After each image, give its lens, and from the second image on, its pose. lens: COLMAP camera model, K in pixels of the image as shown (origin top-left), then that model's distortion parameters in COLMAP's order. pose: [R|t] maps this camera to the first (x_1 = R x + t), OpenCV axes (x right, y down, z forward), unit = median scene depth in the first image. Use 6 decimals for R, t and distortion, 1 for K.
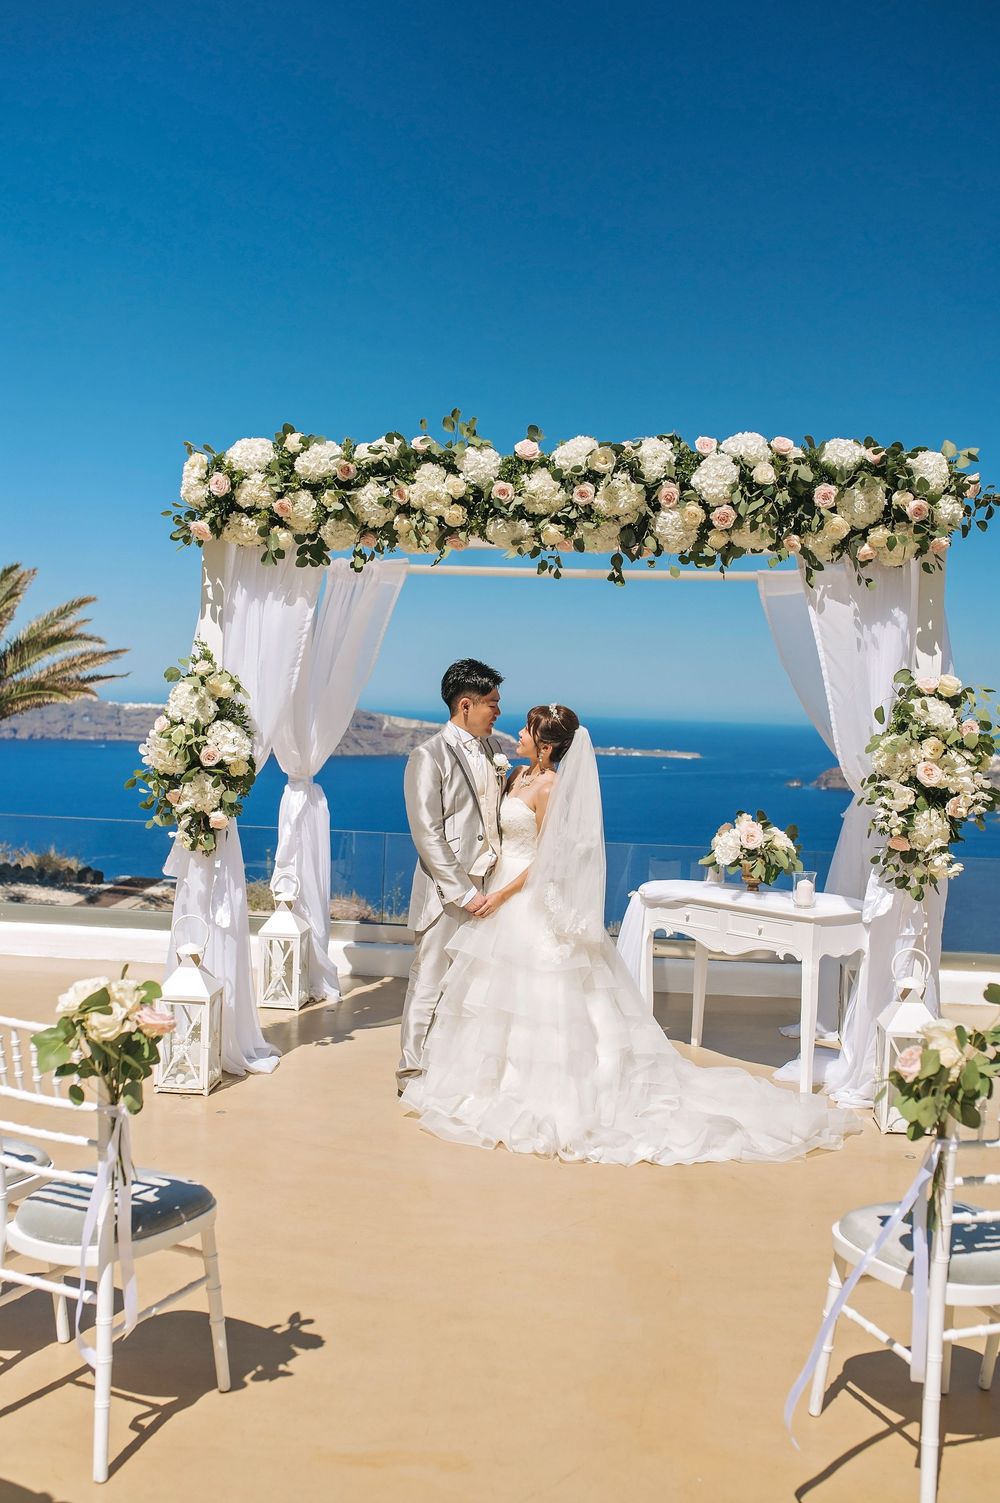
lens RADIAL K [[1485.8, 0, 504.1], [0, 1485.8, 760.1], [0, 0, 1]] dist [-0.047037, 0.000000]
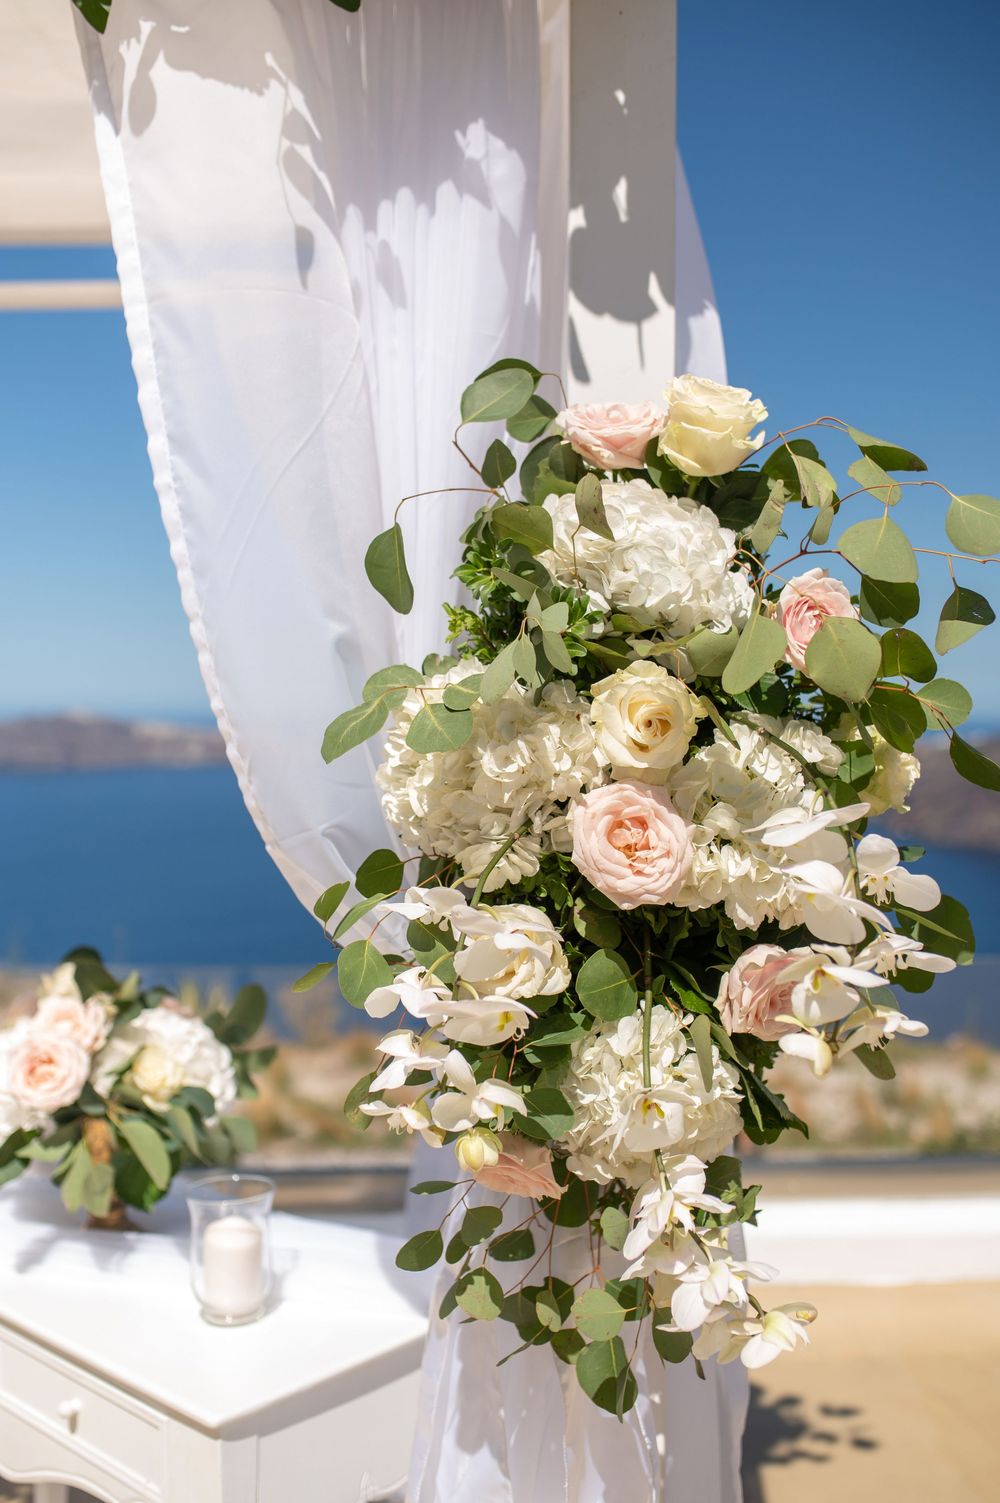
lens RADIAL K [[1485.8, 0, 445.0], [0, 1485.8, 725.0], [0, 0, 1]] dist [-0.047037, 0.000000]
pose [[0.993916, -0.040063, 0.102598, 0.235650], [0.042153, 0.998944, -0.018289, -0.004271], [-0.101757, 0.022503, 0.994555, 0.780386]]
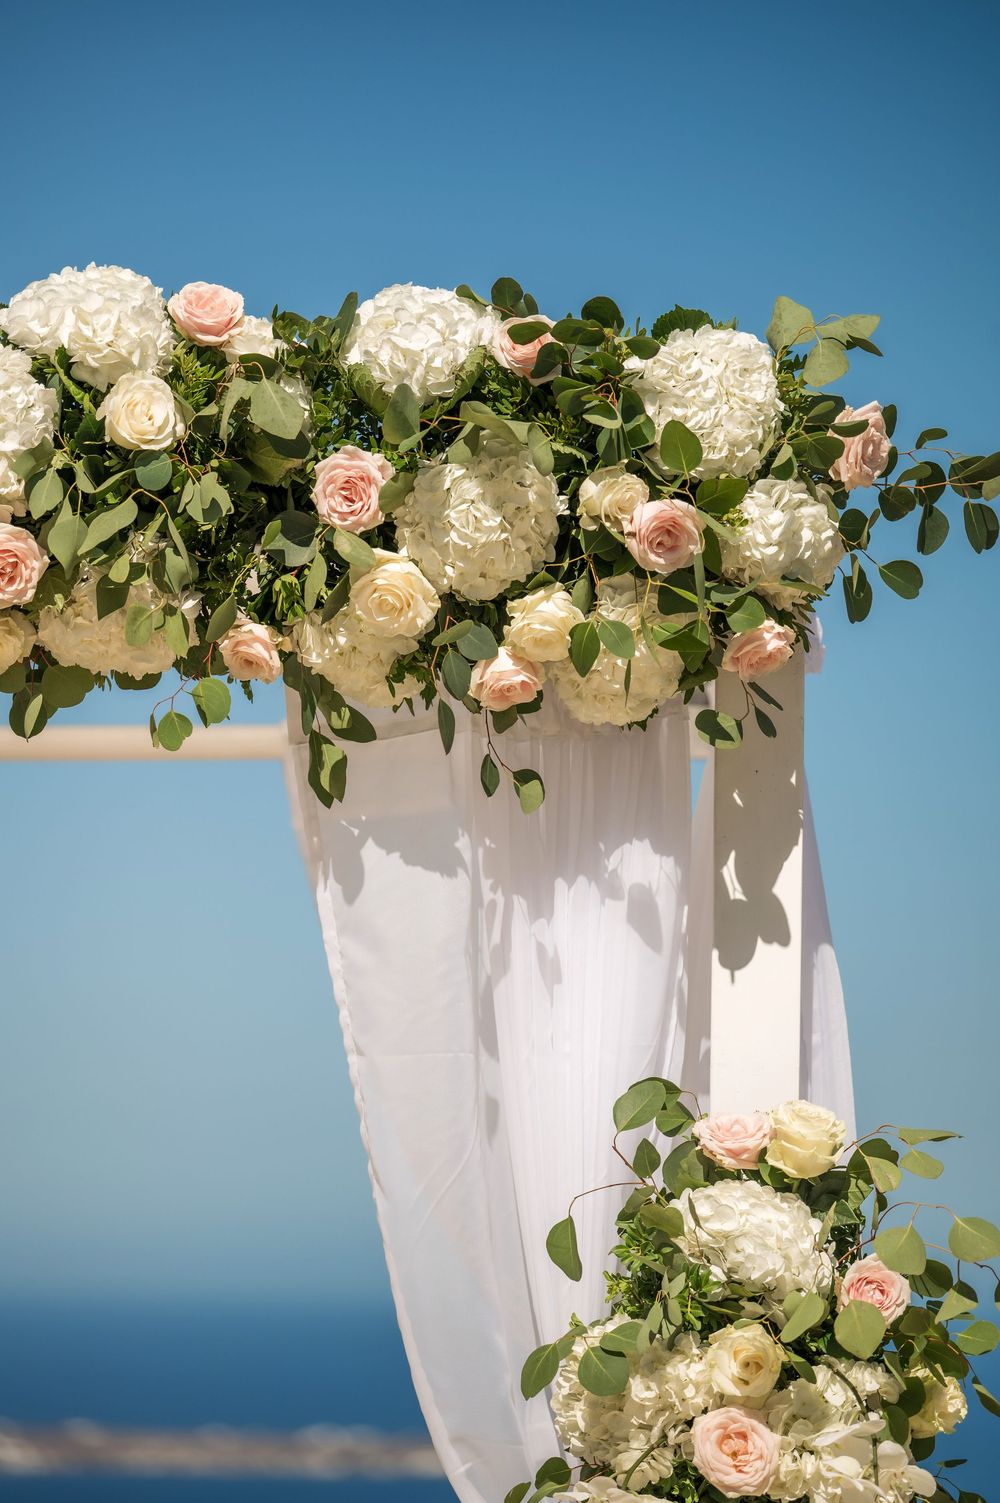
lens RADIAL K [[7002.5, 0, 507.4], [0, 7002.5, 760.5], [0, 0, 1]] dist [0.073393, 0.000000]
pose [[0.994345, -0.016409, 0.104919, 0.101812], [0.027960, 0.993583, -0.109591, 0.023245], [-0.102448, 0.111905, 0.988424, -0.332740]]
